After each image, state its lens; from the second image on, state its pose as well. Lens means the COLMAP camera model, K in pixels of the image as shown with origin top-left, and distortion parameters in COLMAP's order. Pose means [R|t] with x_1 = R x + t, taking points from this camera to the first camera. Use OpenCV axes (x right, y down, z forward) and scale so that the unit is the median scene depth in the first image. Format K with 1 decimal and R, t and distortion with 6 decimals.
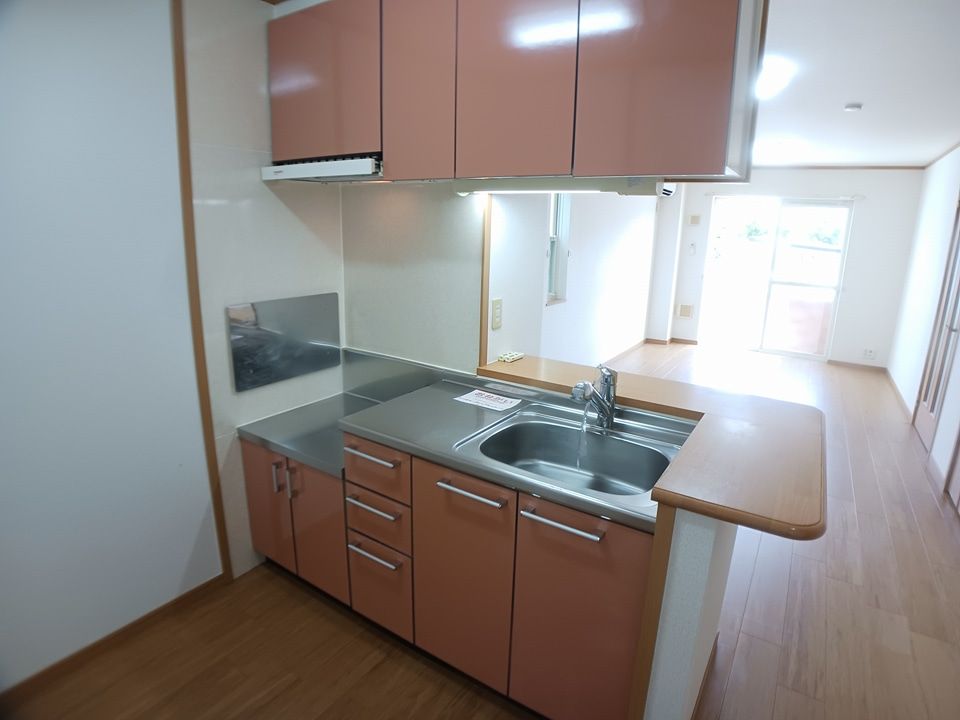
lens RADIAL K [[527.8, 0, 480.3], [0, 527.8, 355.0], [0, 0, 1]] dist [-0.081832, 0.005464]
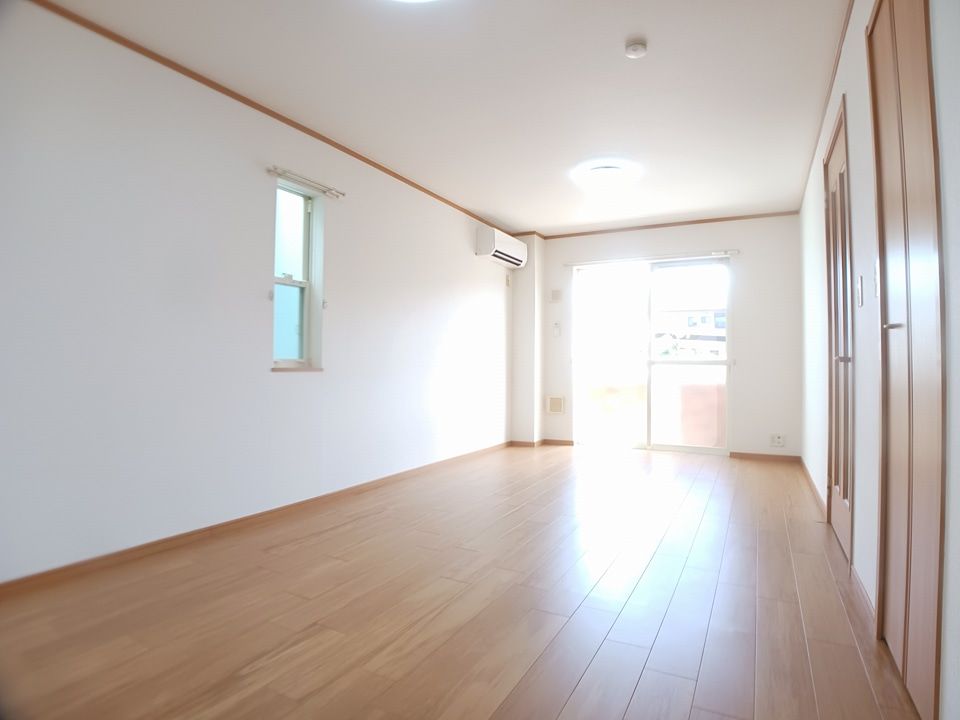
lens RADIAL K [[527.8, 0, 504.4], [0, 527.8, 346.0], [0, 0, 1]] dist [-0.081832, 0.005464]
pose [[0.991975, -0.017152, 0.125264, 0.232159], [0.050115, 0.962940, -0.265019, 0.045377], [-0.116076, 0.269170, 0.956072, 0.216906]]
